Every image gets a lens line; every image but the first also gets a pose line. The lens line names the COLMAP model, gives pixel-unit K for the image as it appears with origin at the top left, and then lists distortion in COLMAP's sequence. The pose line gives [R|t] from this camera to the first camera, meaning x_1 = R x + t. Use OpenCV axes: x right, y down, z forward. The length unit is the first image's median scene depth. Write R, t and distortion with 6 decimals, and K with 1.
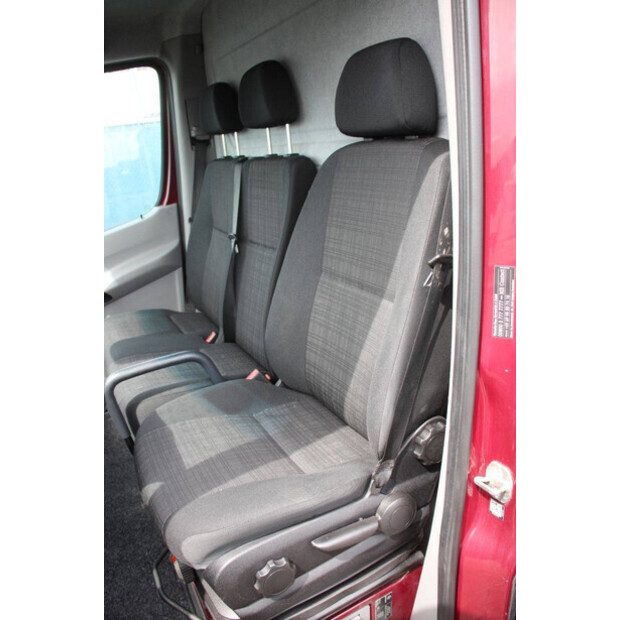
lens RADIAL K [[512.2, 0, 317.0], [0, 512.2, 310.0], [0, 0, 1]] dist [-0.177230, 0.160624]
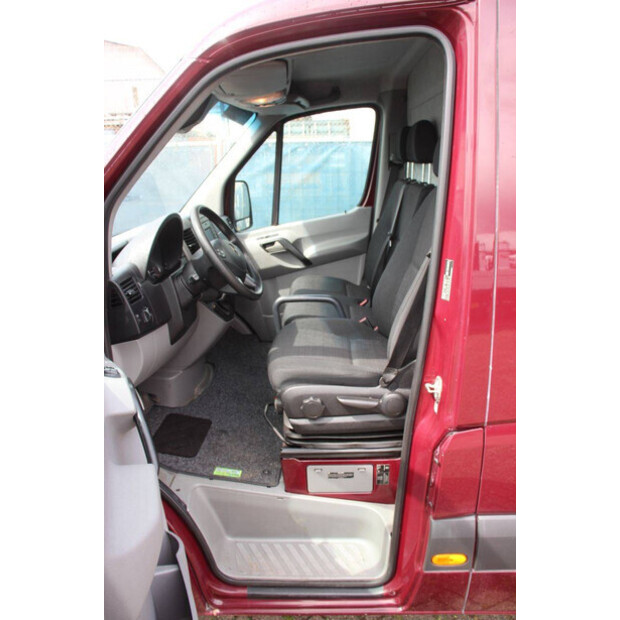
lens RADIAL K [[512.2, 0, 317.0], [0, 512.2, 310.0], [0, 0, 1]] dist [-0.177230, 0.160624]
pose [[0.866957, 0.230594, -0.441828, 0.302653], [-0.239882, 0.970148, 0.035633, 0.052854], [0.436855, 0.075095, 0.896392, -0.317412]]
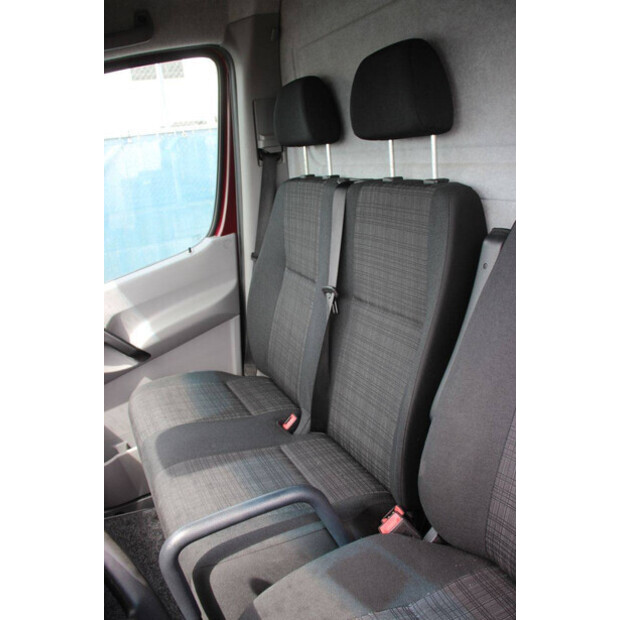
lens RADIAL K [[512.2, 0, 317.0], [0, 512.2, 310.0], [0, 0, 1]] dist [-0.177230, 0.160624]
pose [[0.999496, 0.018041, -0.026123, -0.149127], [-0.018623, 0.999580, -0.022211, -0.090674], [0.025712, 0.022686, 0.999412, 0.254342]]
